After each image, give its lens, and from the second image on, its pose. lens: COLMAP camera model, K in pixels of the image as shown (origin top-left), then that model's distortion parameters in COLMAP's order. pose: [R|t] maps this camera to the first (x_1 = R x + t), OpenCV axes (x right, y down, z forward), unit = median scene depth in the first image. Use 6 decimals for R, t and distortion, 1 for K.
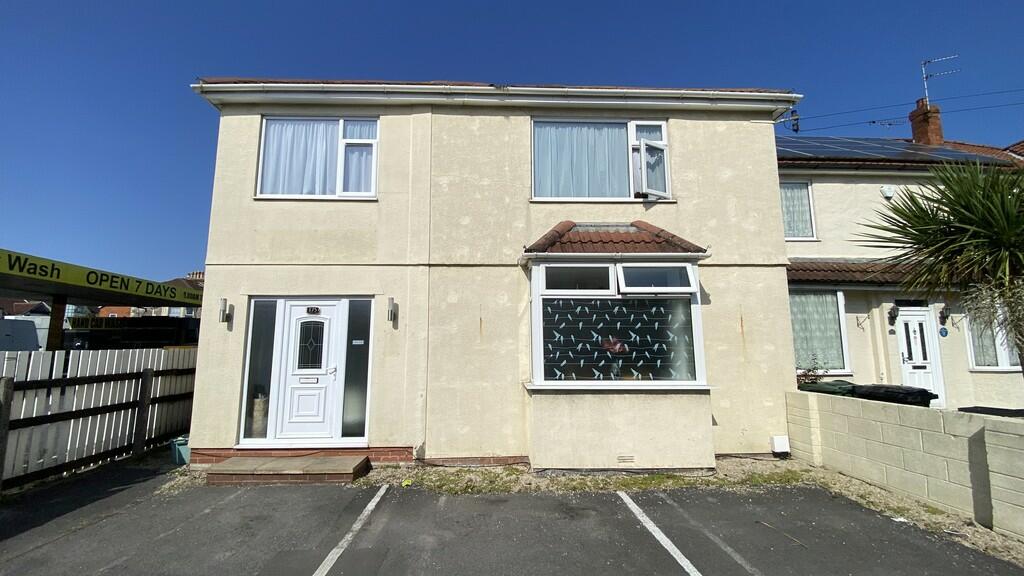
lens RADIAL K [[421.0, 0, 512.0], [0, 421.0, 288.0], [0, 0, 1]] dist [0.054533, -0.042853]
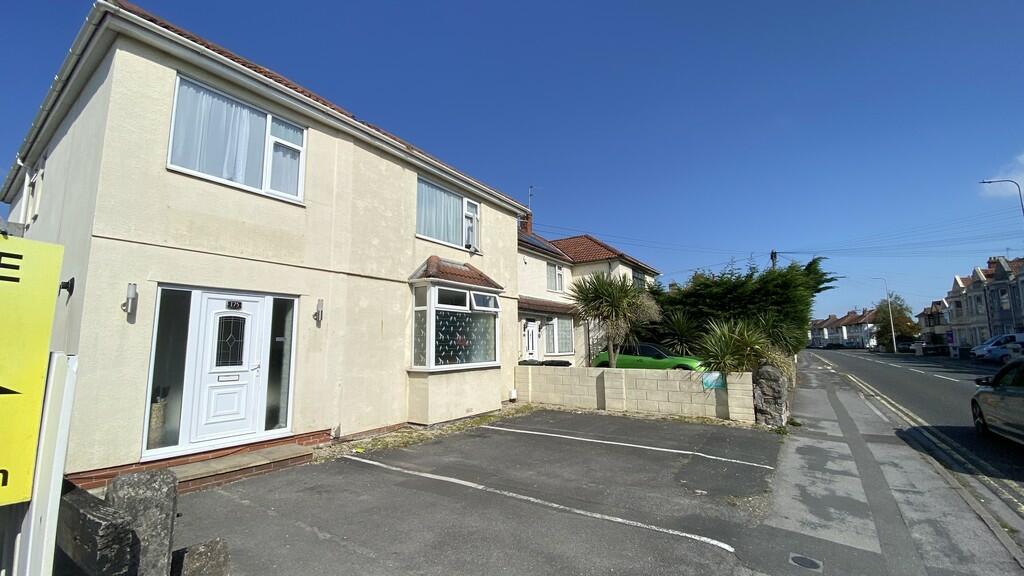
lens RADIAL K [[421.0, 0, 512.0], [0, 421.0, 288.0], [0, 0, 1]] dist [0.054533, -0.042853]
pose [[0.584393, 0.105035, 0.804644, -0.882746], [-0.105184, 0.993027, -0.053234, -0.000291], [-0.804625, -0.053526, 0.591366, -0.069235]]
